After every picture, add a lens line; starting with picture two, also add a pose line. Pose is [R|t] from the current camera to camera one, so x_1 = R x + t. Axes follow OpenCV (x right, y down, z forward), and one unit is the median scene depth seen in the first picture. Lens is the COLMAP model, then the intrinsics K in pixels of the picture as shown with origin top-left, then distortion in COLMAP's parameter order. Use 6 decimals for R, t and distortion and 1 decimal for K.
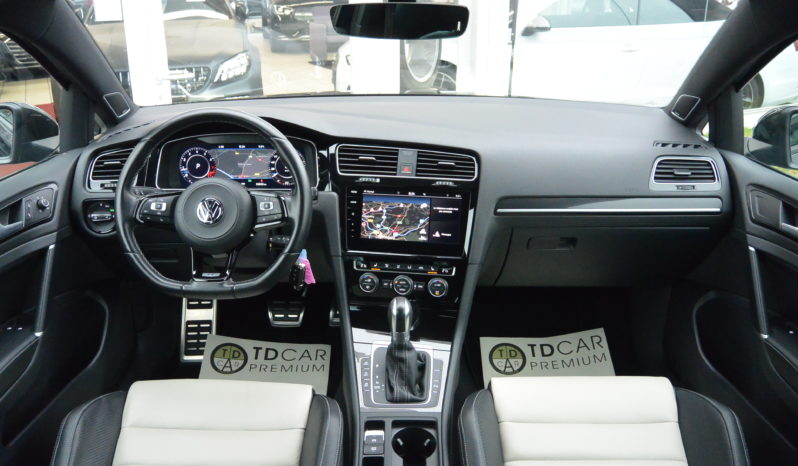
lens RADIAL K [[676.3, 0, 399.0], [0, 676.3, 233.0], [0, 0, 1]] dist [-0.091774, 0.011801]
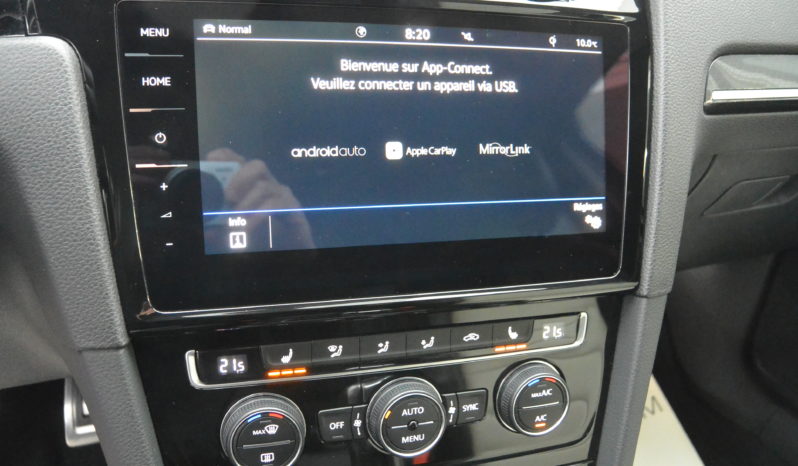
lens RADIAL K [[679.5, 0, 399.0], [0, 679.5, 233.0], [0, 0, 1]] dist [-0.084312, 0.002003]
pose [[0.915035, -0.114280, 0.386847, -0.083910], [0.088038, 0.992488, 0.084953, -0.010438], [-0.393649, -0.043678, 0.918223, 0.774789]]
